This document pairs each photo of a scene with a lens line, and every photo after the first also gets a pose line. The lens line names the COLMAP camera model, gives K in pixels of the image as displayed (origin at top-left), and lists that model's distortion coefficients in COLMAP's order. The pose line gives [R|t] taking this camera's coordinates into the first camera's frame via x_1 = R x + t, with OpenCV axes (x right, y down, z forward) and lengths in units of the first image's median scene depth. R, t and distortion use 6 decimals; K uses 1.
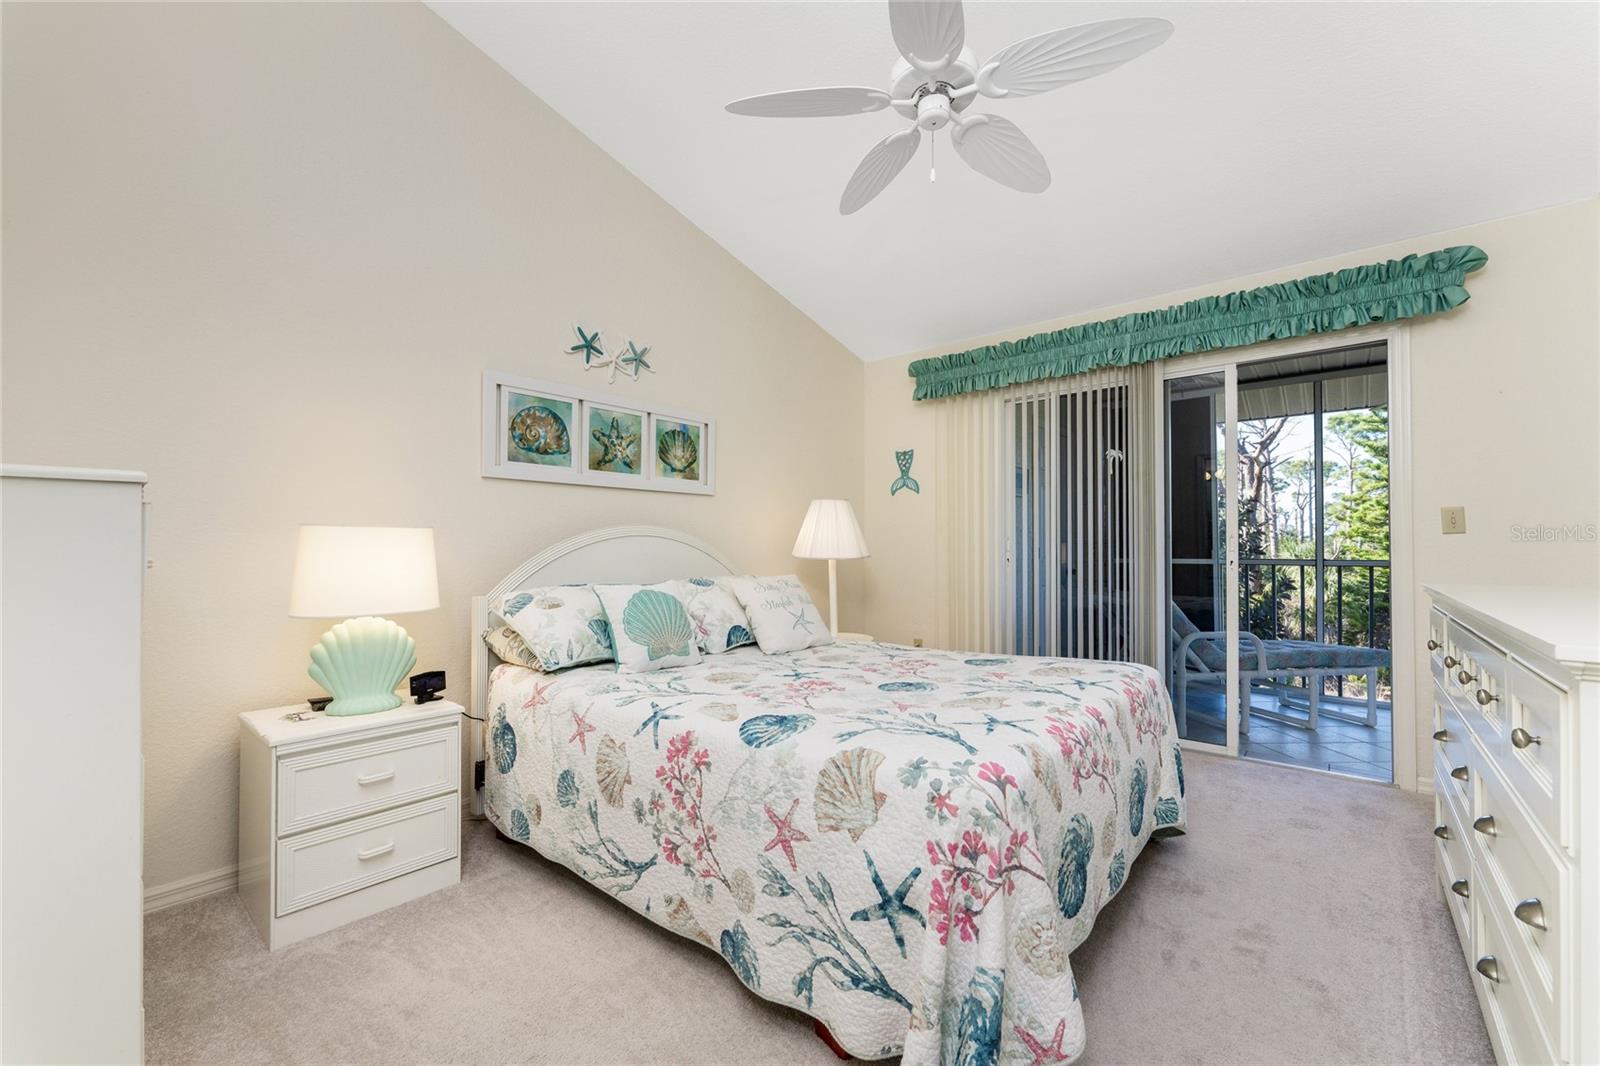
lens RADIAL K [[654.0, 0, 802.6], [0, 654.0, 530.5], [0, 0, 1]] dist [-0.001901, -0.000318]
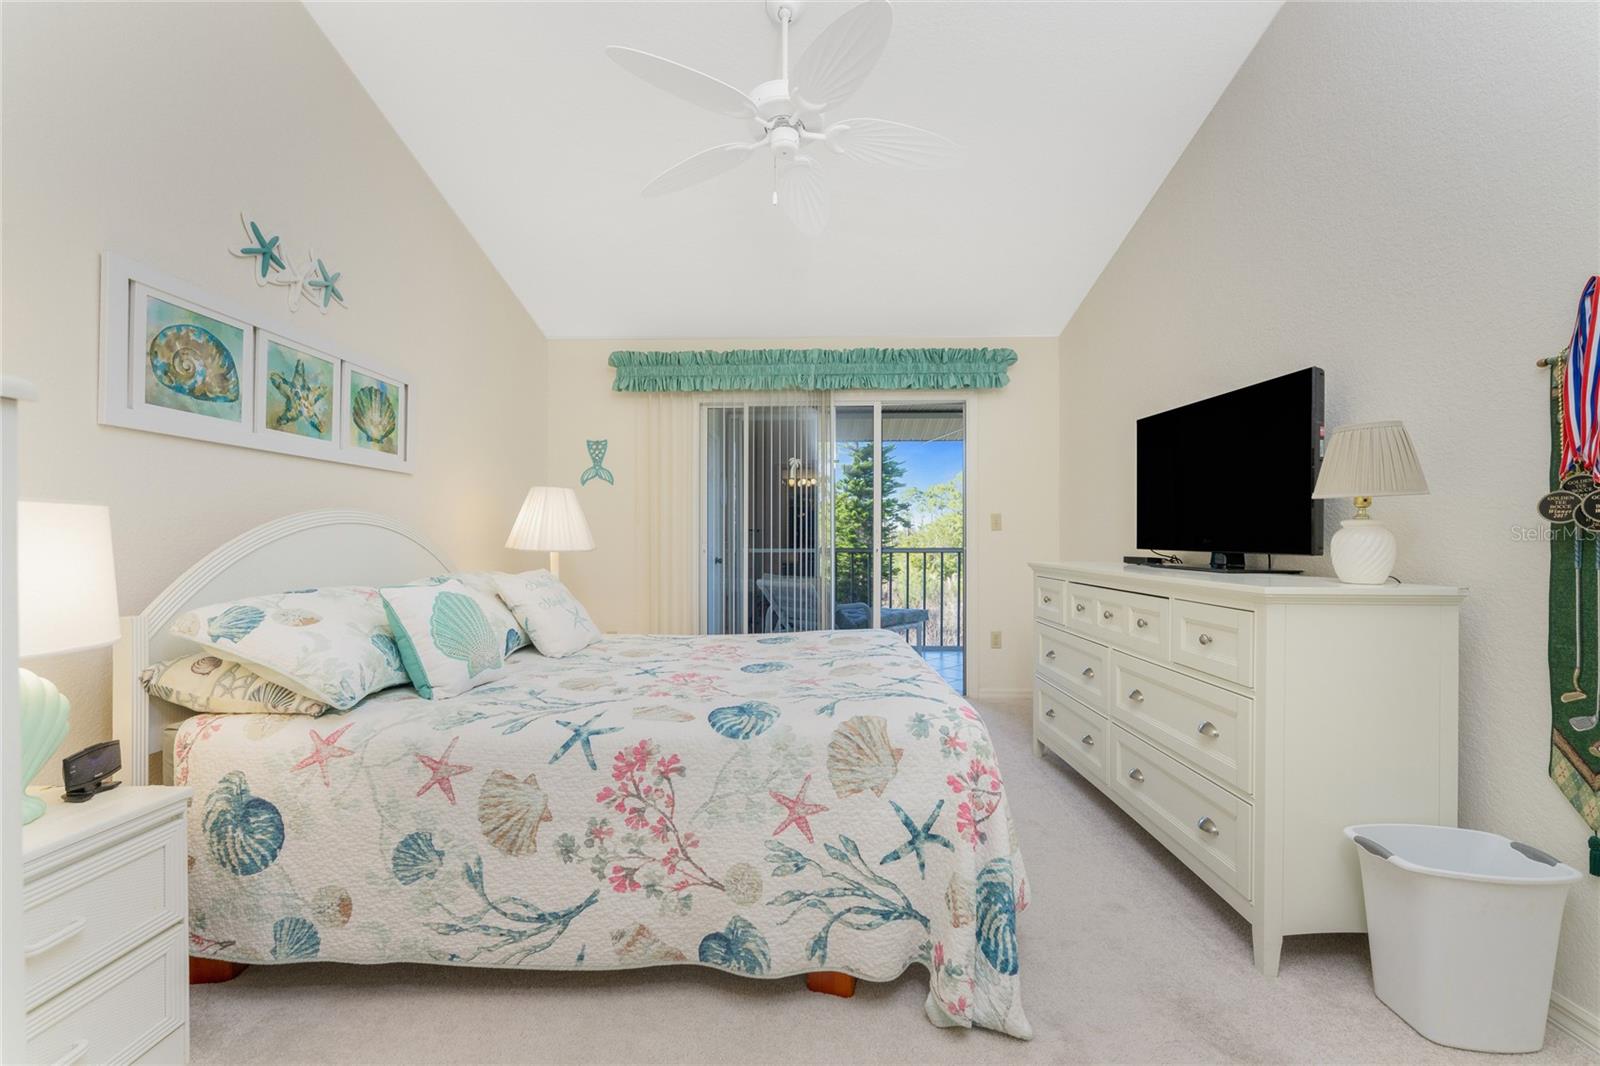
lens RADIAL K [[639.8, 0, 802.1], [0, 639.8, 529.3], [0, 0, 1]] dist [0.000073, -0.000432]
pose [[0.773081, 0.010170, 0.634225, -0.522054], [-0.016681, 0.999852, 0.004300, 0.005278], [-0.634087, -0.013904, 0.773136, 0.161377]]
